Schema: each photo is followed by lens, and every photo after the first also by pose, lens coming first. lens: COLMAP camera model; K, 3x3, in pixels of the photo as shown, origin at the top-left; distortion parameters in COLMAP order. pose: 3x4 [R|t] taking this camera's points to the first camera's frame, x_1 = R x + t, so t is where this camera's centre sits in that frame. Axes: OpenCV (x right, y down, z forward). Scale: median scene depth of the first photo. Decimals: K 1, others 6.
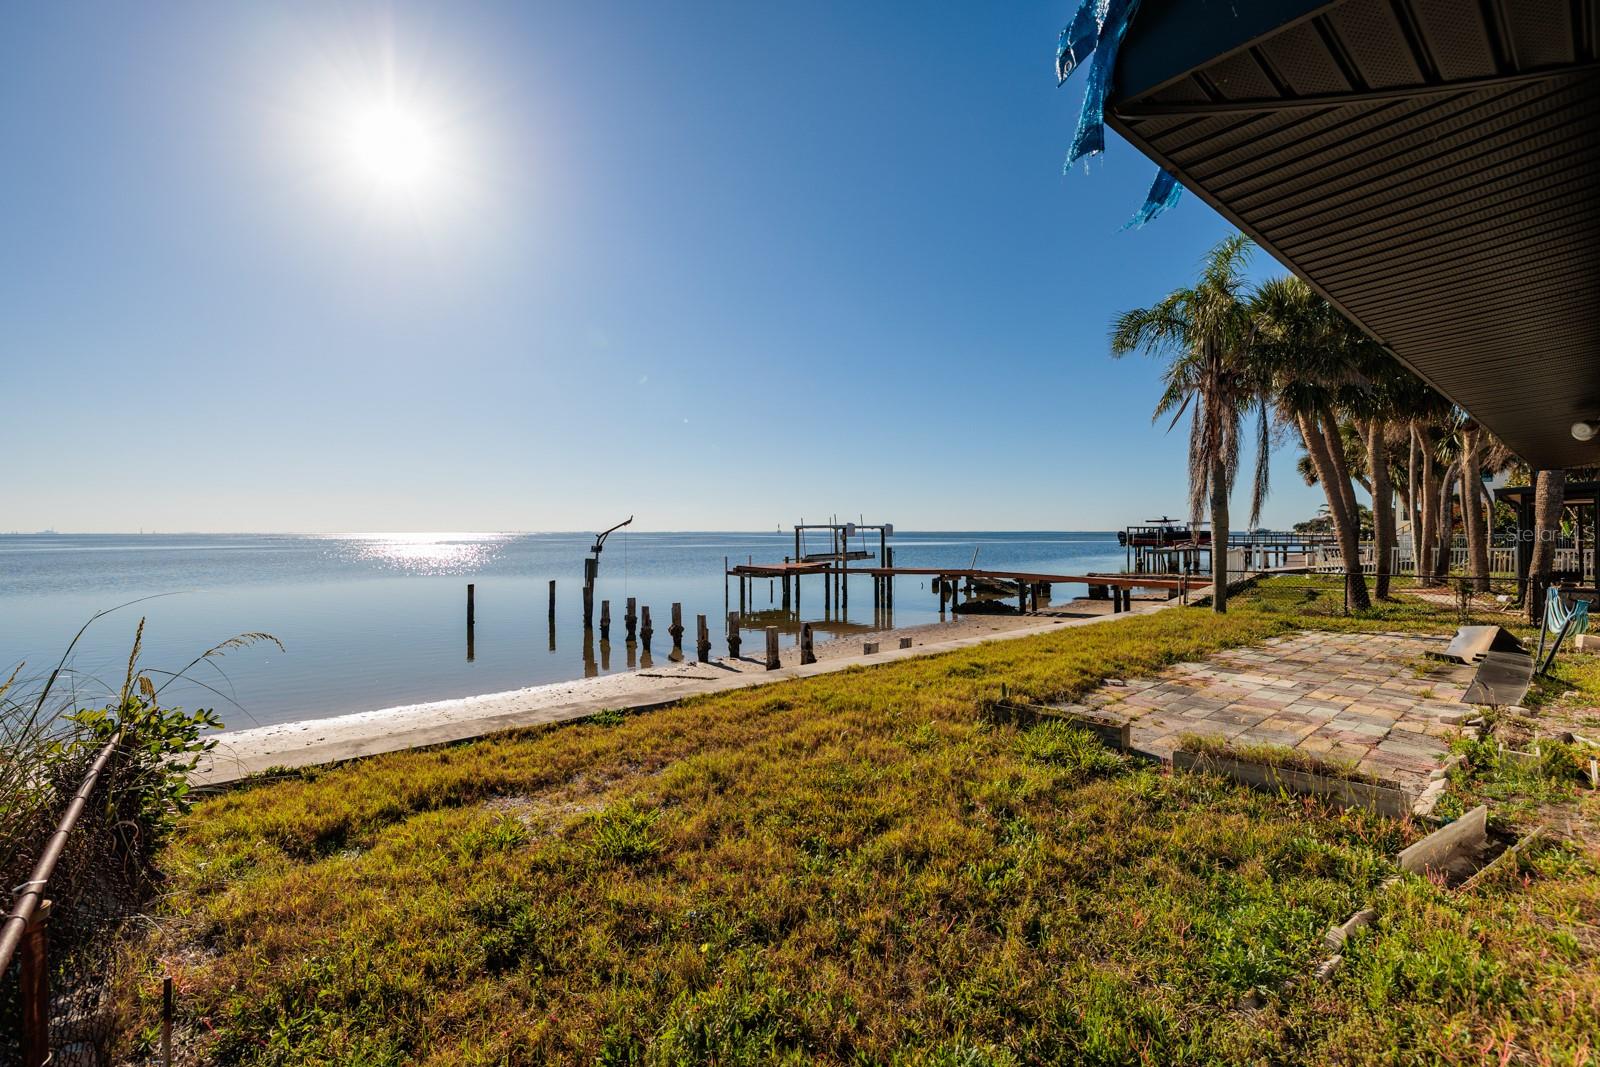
lens RADIAL K [[681.7, 0, 772.9], [0, 681.7, 525.0], [0, 0, 1]] dist [-0.000655, 0.000539]
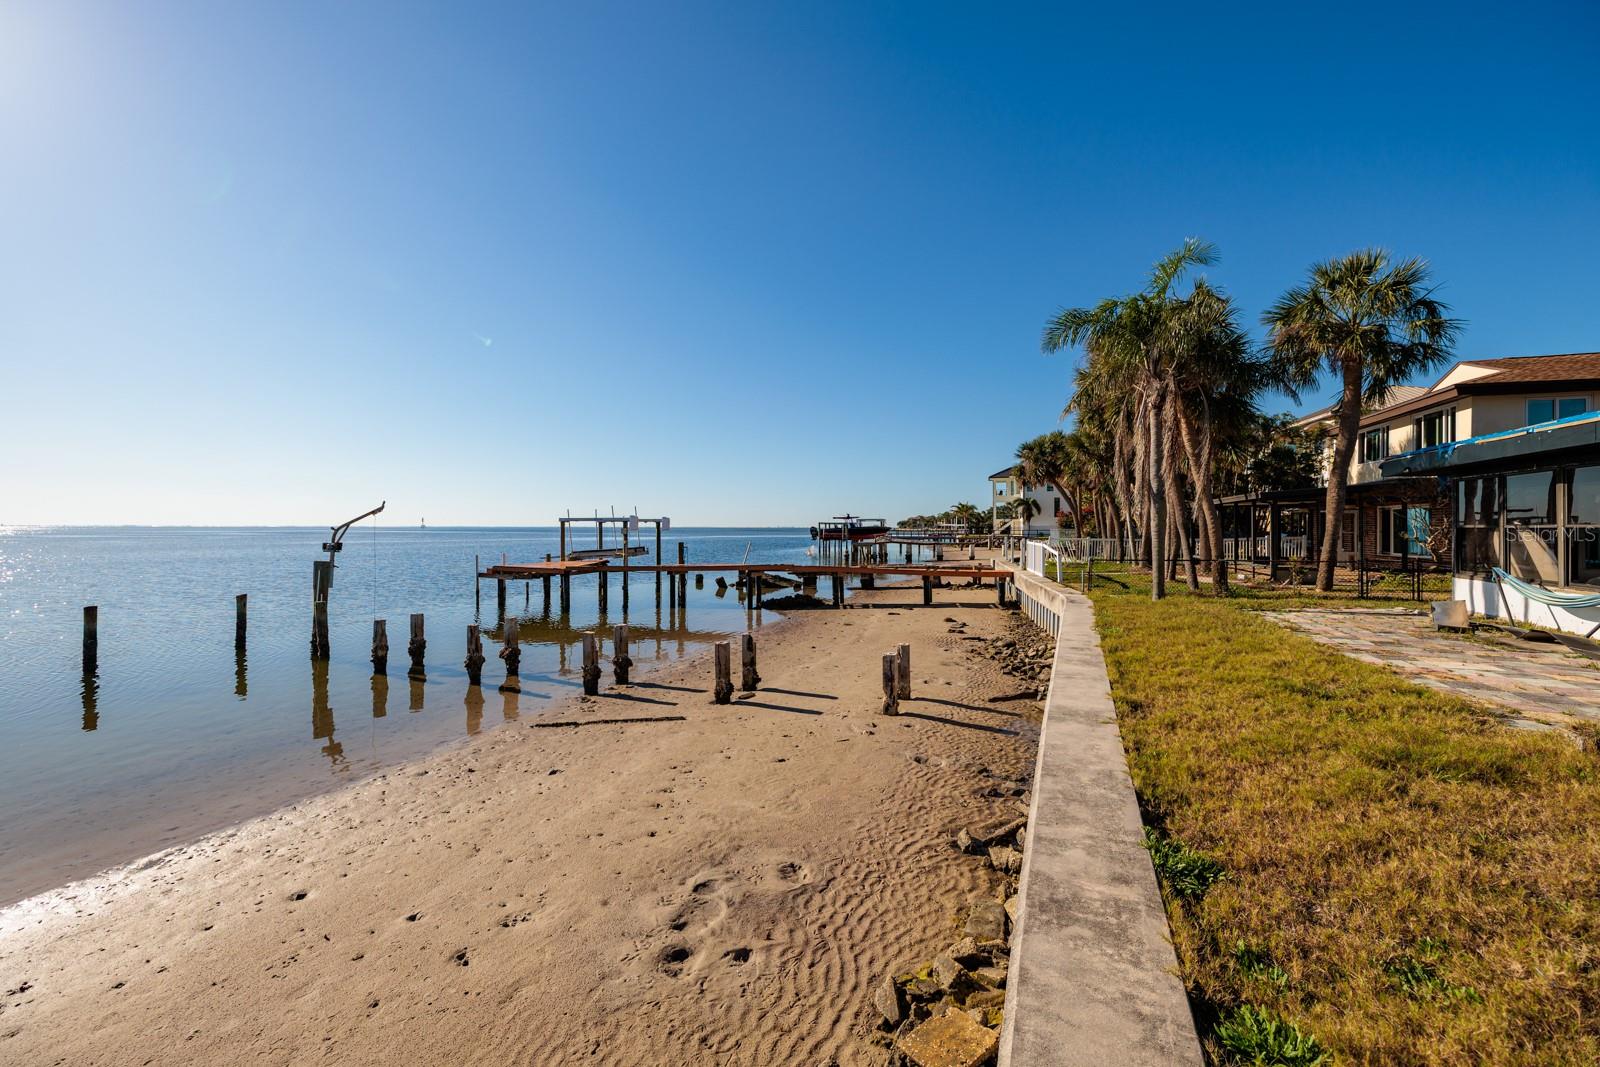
lens RADIAL K [[681.7, 0, 810.2], [0, 681.7, 529.0], [0, 0, 1]] dist [-0.000655, 0.000539]
pose [[0.878437, 0.001062, 0.477856, -0.104918], [-0.007178, 0.999914, 0.010973, 0.002946], [-0.477804, -0.013069, 0.878369, 0.094155]]
